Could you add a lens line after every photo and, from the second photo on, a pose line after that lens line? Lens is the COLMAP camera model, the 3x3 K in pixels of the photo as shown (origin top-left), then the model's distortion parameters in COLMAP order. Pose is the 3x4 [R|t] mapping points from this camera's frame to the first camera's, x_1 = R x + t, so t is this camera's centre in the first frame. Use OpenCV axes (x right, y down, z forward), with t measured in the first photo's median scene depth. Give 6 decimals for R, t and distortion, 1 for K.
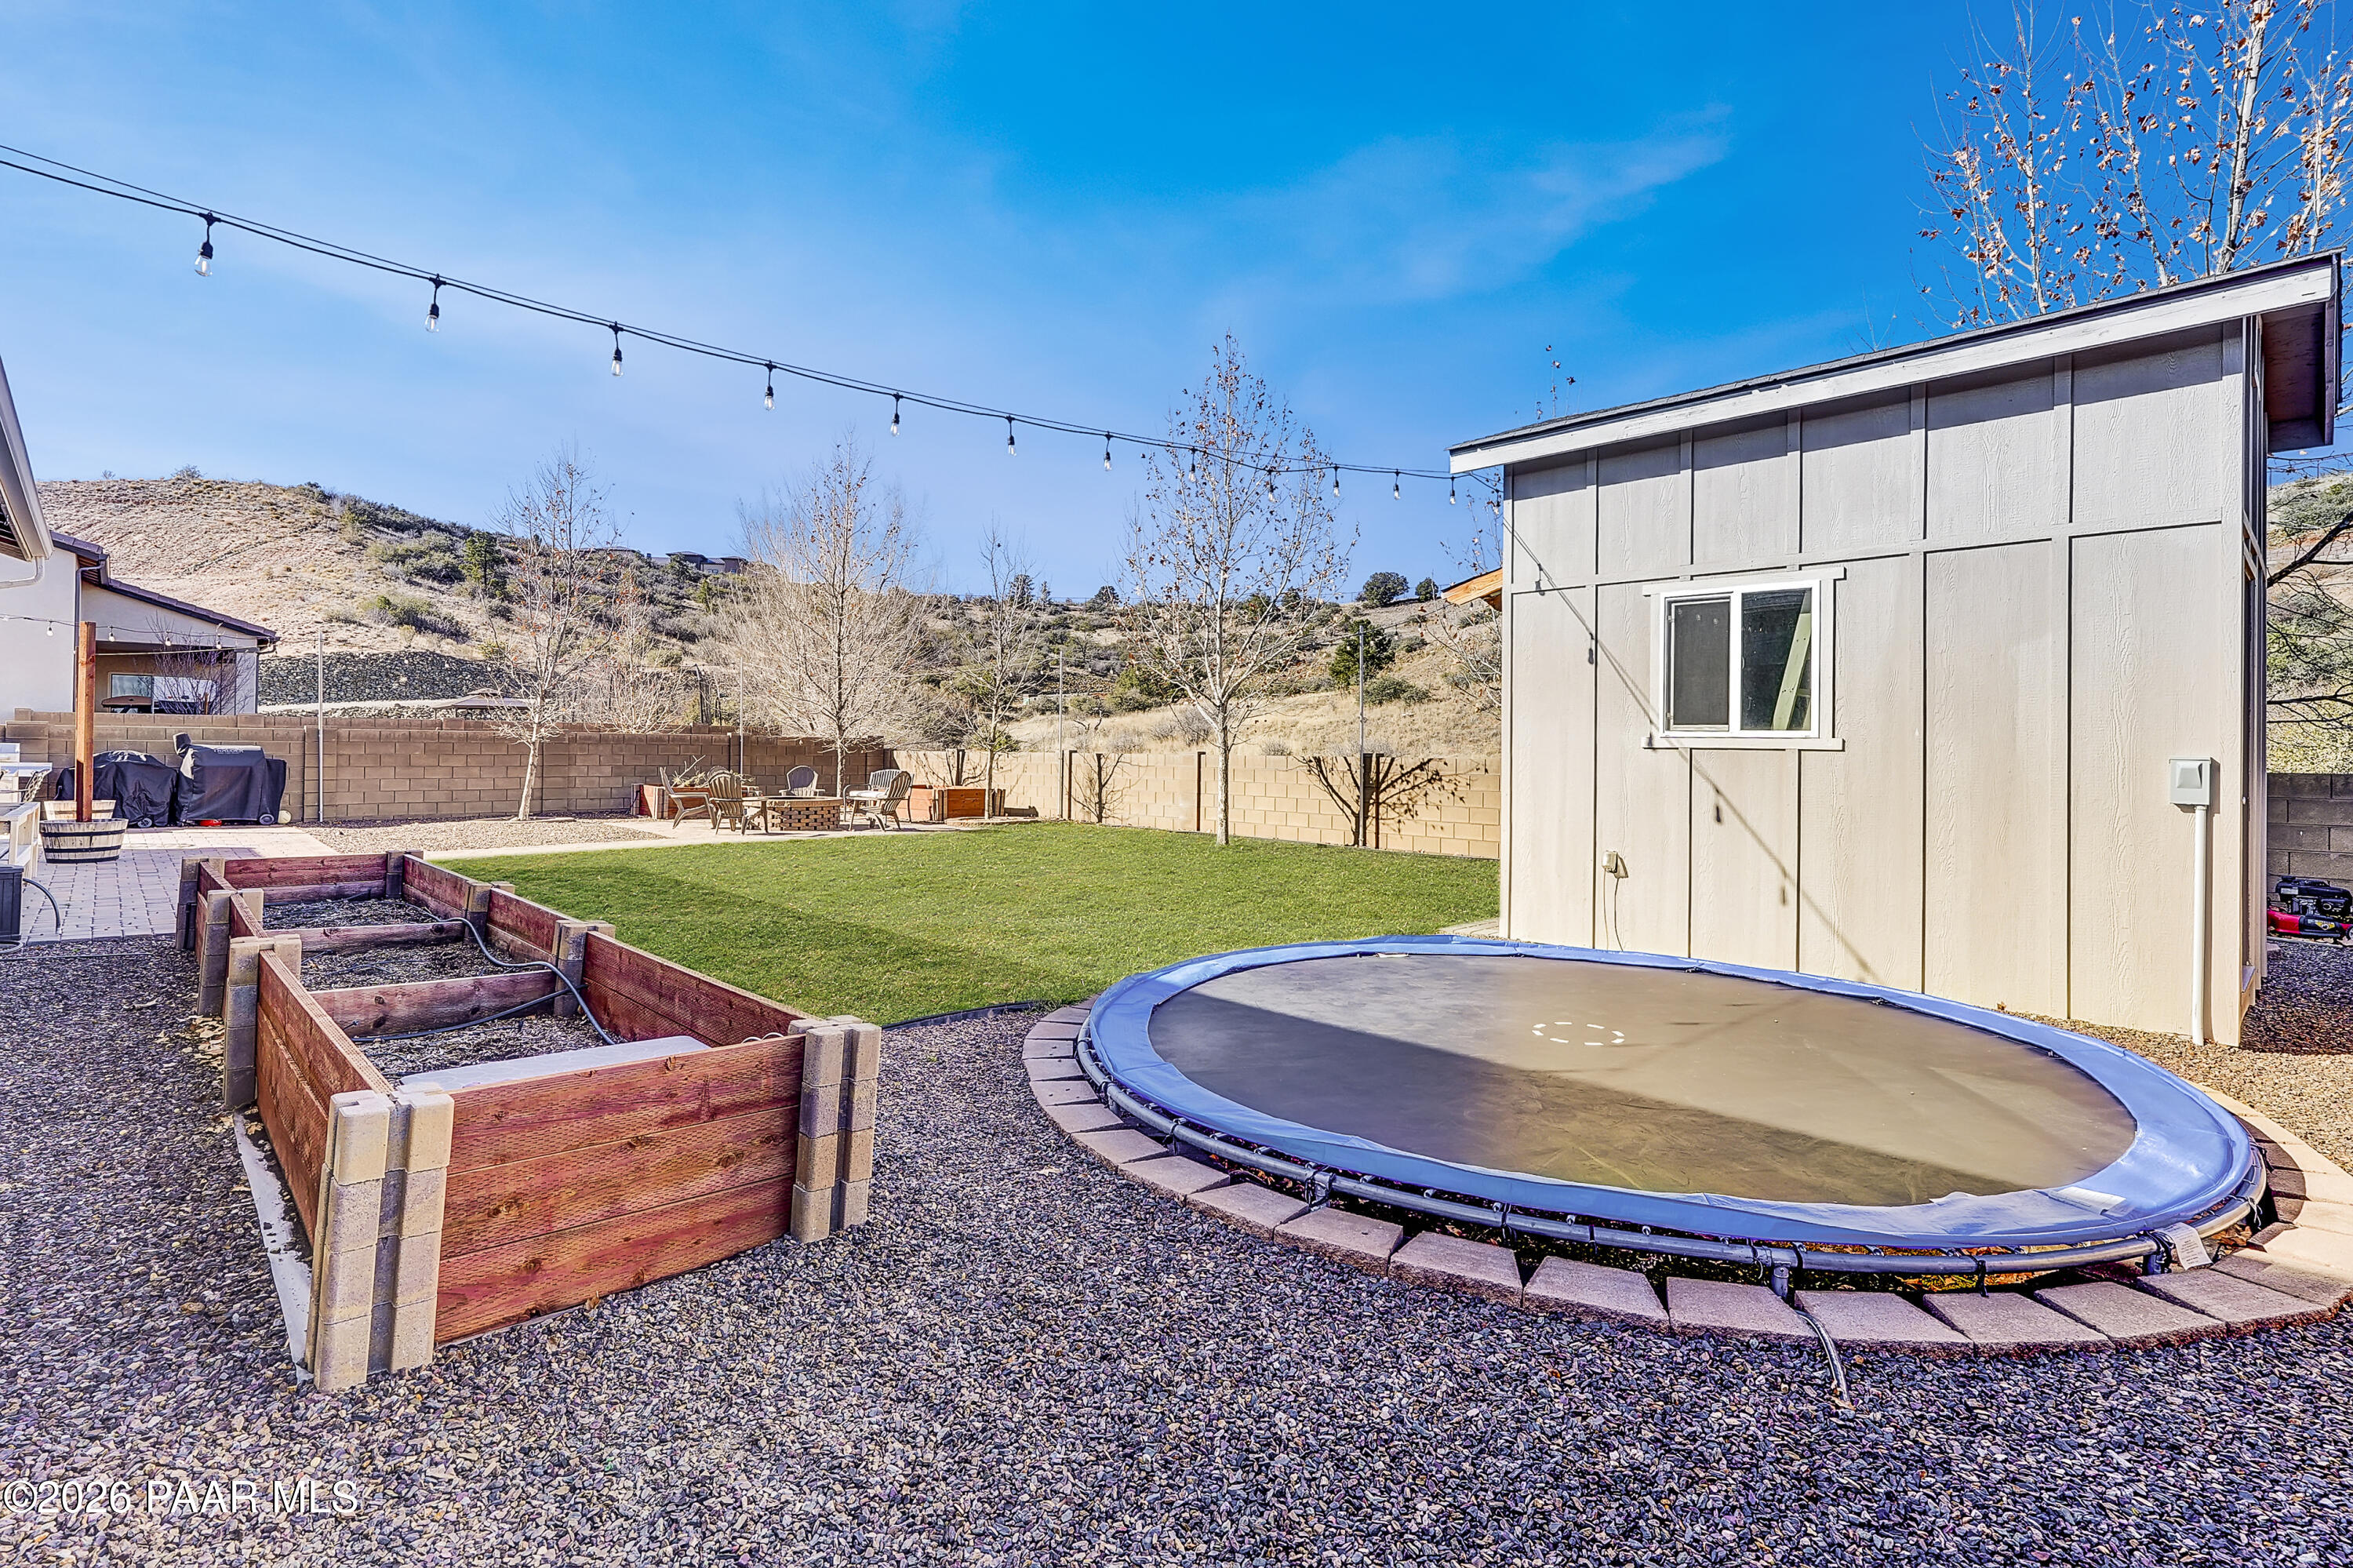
lens RADIAL K [[1091.8, 0, 1156.5], [0, 1091.8, 785.8], [0, 0, 1]] dist [-0.003732, 0.009497]
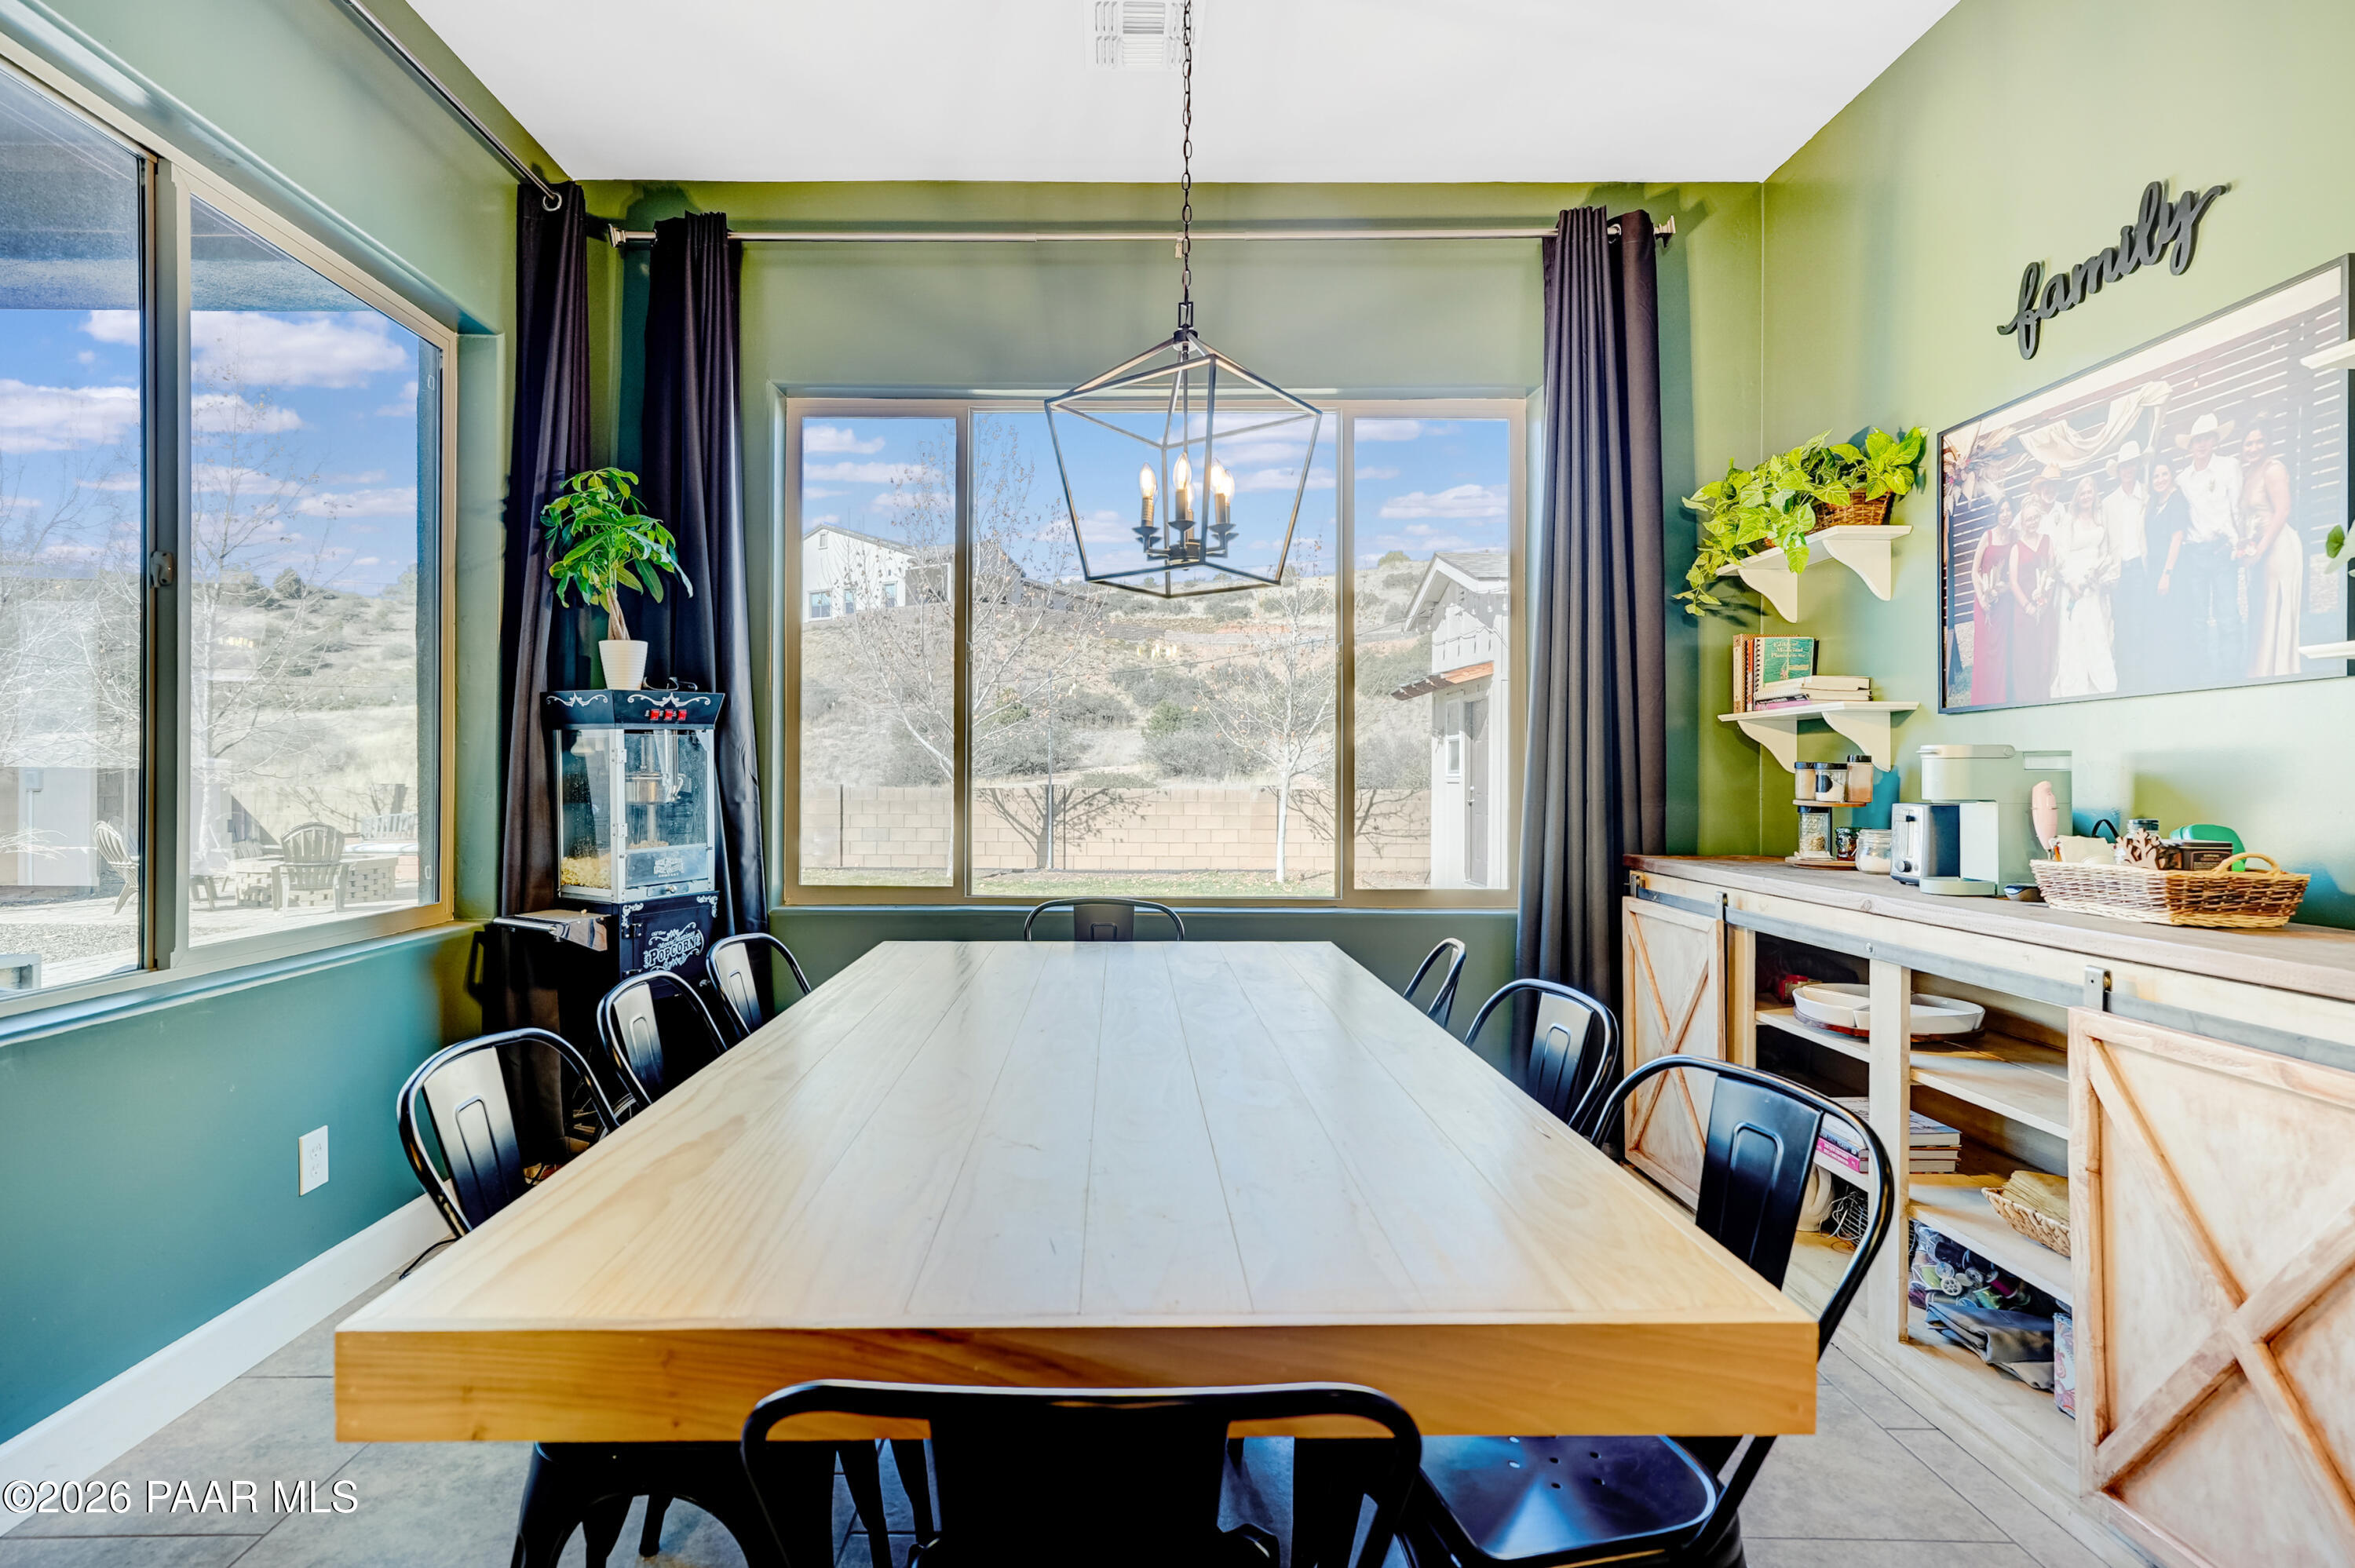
lens RADIAL K [[1135.4, 0, 1107.9], [0, 1135.4, 779.7], [0, 0, 1]] dist [0.000542, 0.000656]
pose [[0.701464, -0.014321, 0.712561, -0.467010], [0.032158, 0.999416, -0.011571, -0.014521], [-0.711979, 0.031032, 0.701514, 0.107157]]
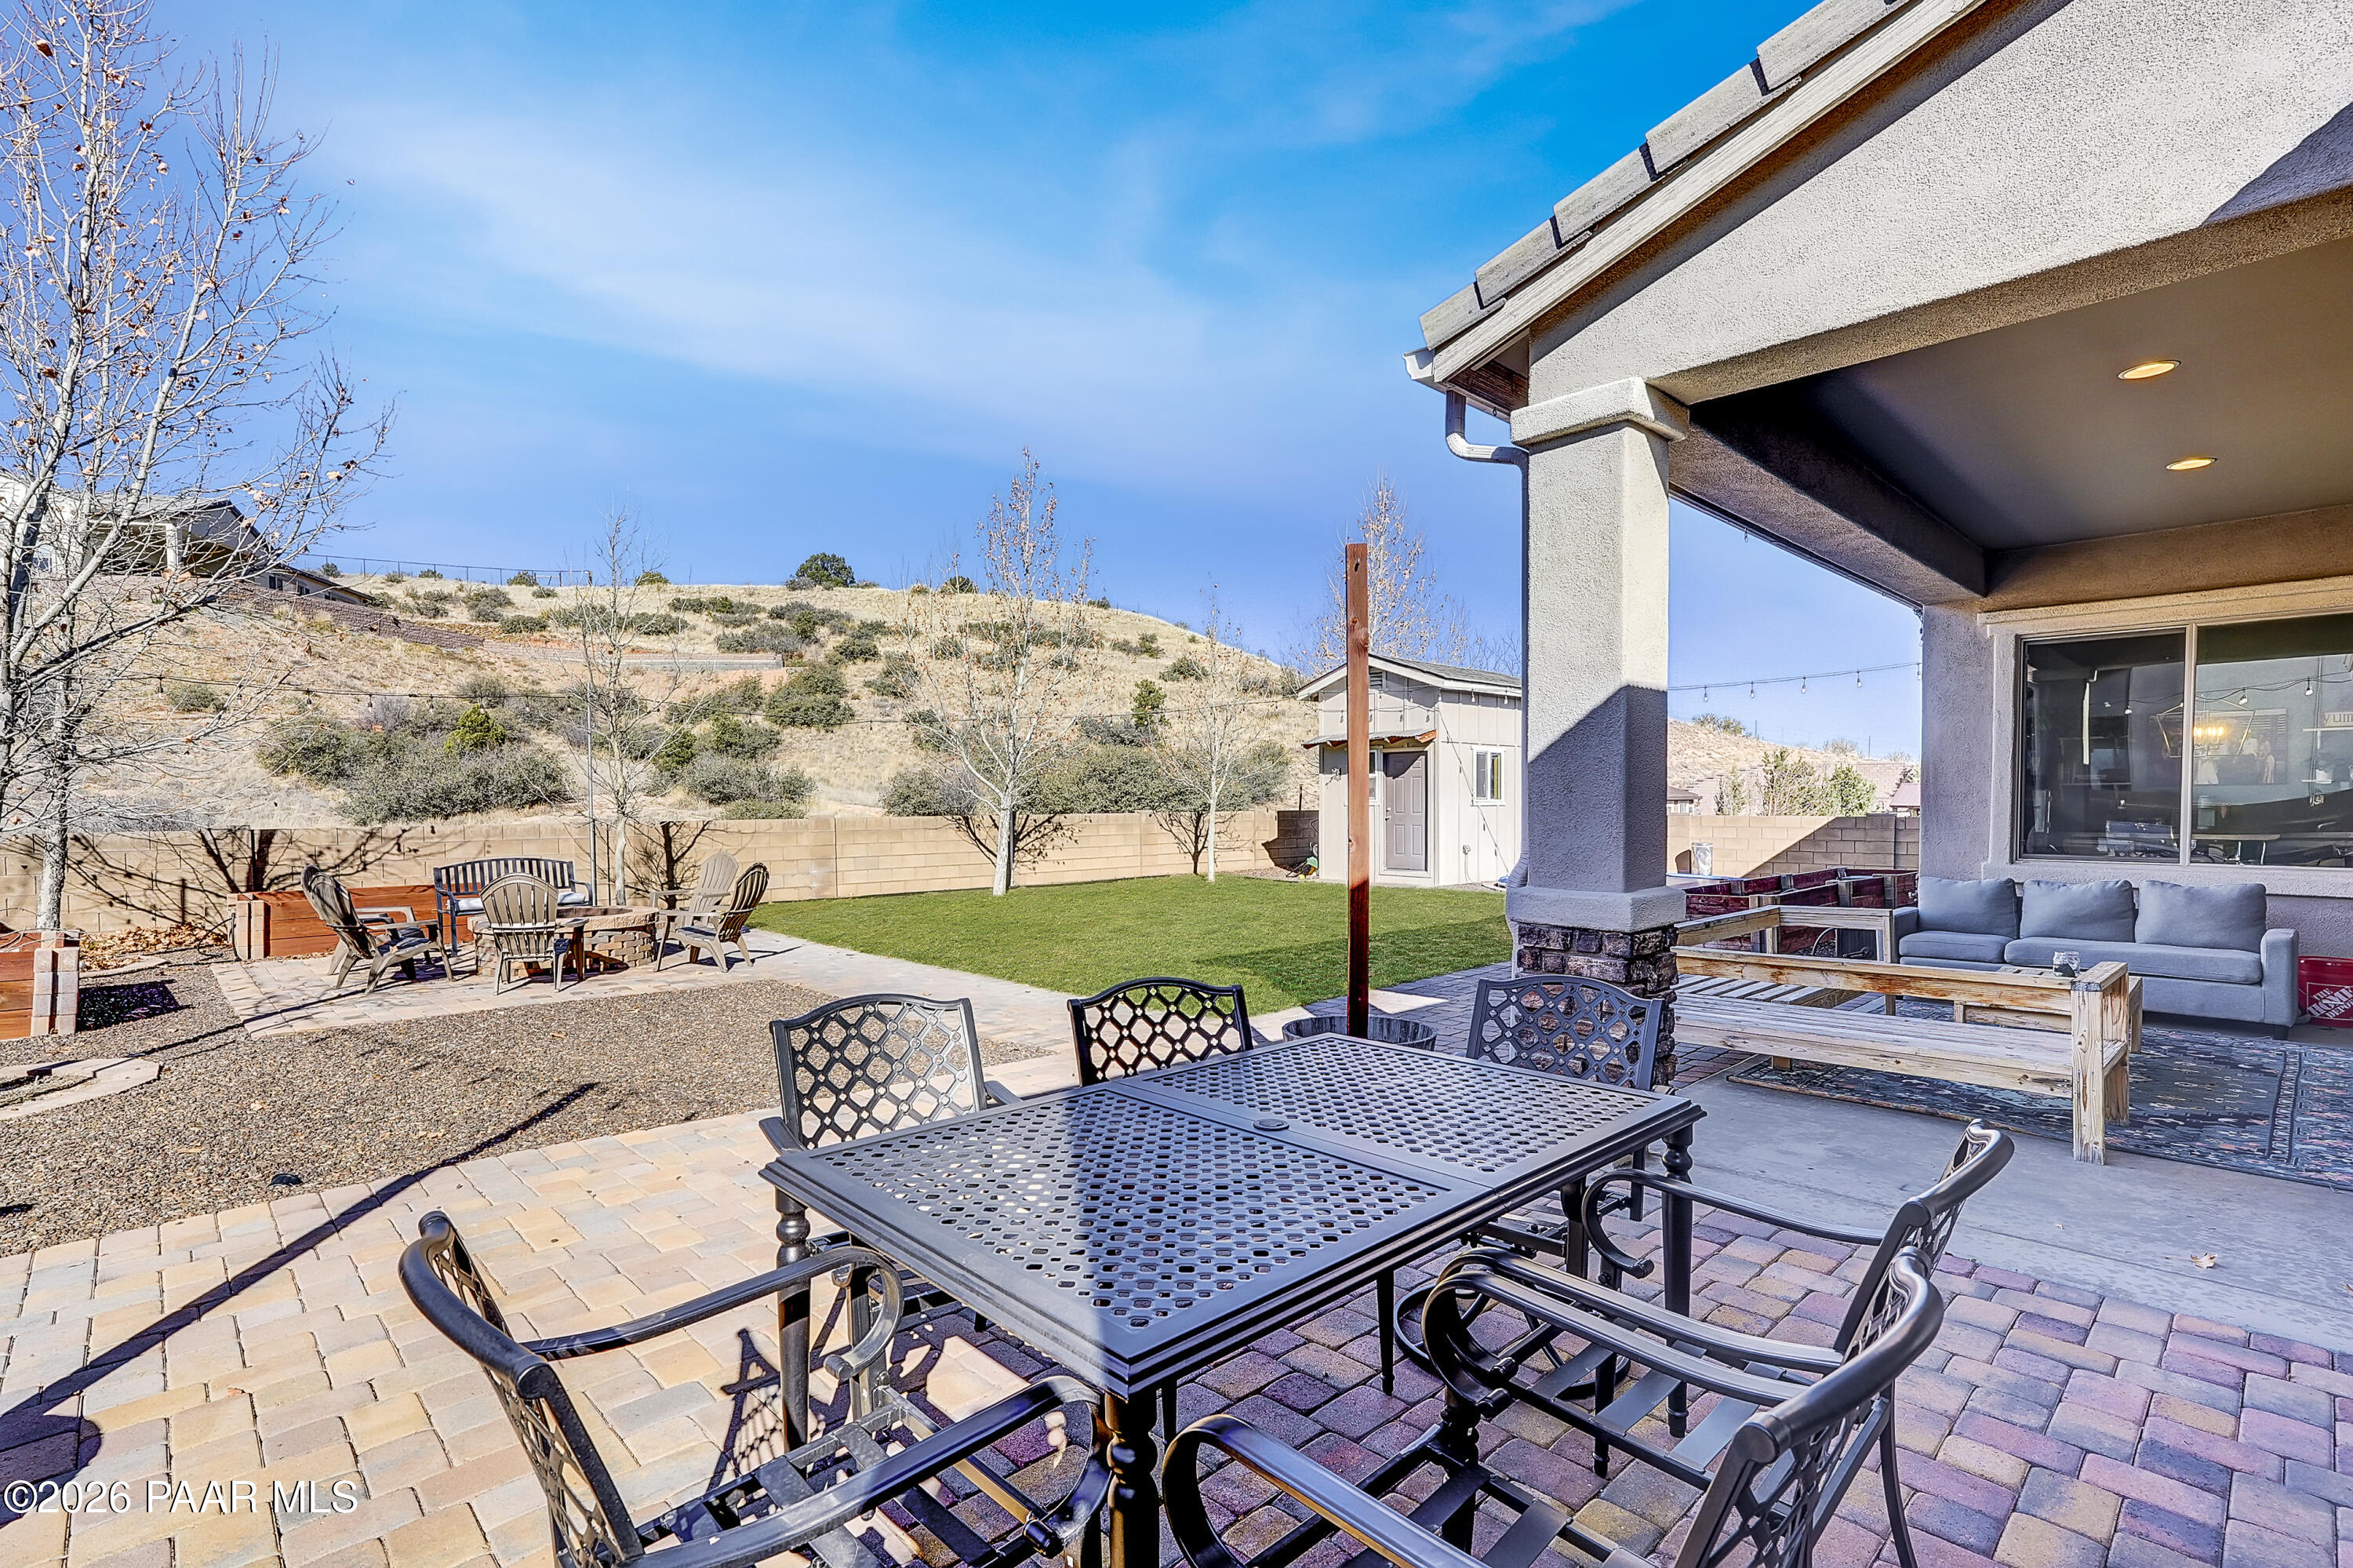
lens RADIAL K [[1082.5, 0, 1156.5], [0, 1082.5, 827.3], [0, 0, 1]] dist [0.010028, 0.001044]
pose [[0.013507, -0.035712, 0.999271, -0.833482], [0.040337, 0.998568, 0.035141, -0.038079], [-0.999095, 0.039833, 0.014928, 0.633422]]
